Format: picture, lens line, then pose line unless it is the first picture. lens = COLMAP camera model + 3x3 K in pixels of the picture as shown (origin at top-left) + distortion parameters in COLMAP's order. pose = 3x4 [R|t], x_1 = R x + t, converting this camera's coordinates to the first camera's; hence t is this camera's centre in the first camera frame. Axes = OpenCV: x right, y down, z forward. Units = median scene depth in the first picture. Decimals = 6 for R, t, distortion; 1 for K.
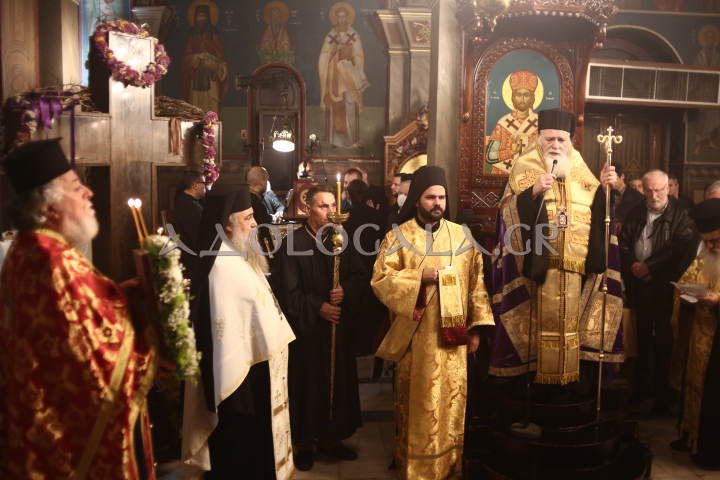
lens RADIAL K [[703.4, 0, 363.7], [0, 703.4, 236.5], [0, 0, 1]] dist [-0.104623, 0.000000]
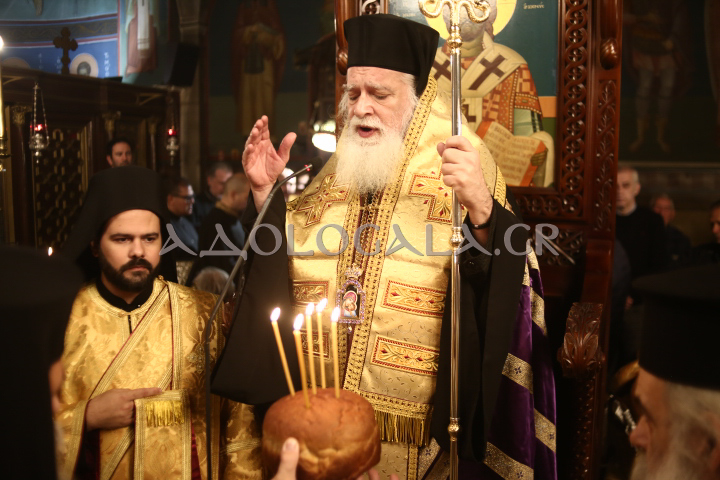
lens RADIAL K [[703.4, 0, 367.1], [0, 703.4, 260.3], [0, 0, 1]] dist [-0.104623, 0.000000]
pose [[0.906290, 0.056582, -0.418851, 0.226119], [-0.048165, 0.998369, 0.030651, -0.032516], [0.419902, -0.007605, 0.907537, 0.359889]]
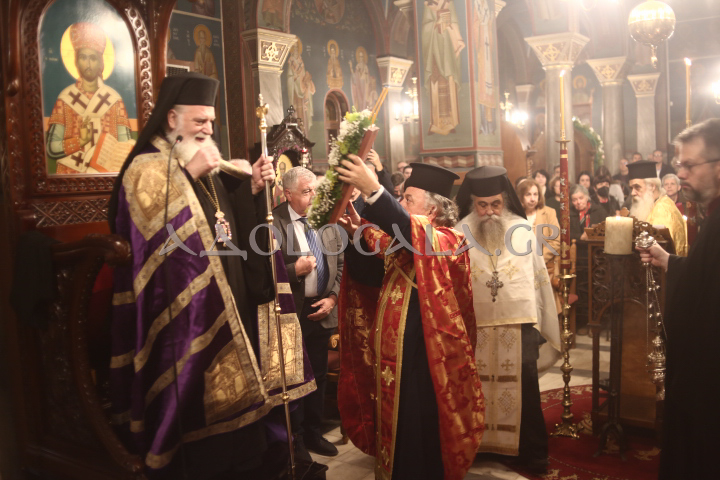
lens RADIAL K [[703.4, 0, 367.2], [0, 703.4, 233.6], [0, 0, 1]] dist [-0.104623, 0.000000]
pose [[0.618125, -0.110138, 0.778326, -0.093014], [0.140855, 0.989629, 0.028175, -0.007324], [-0.773357, 0.092215, 0.627228, 0.235153]]
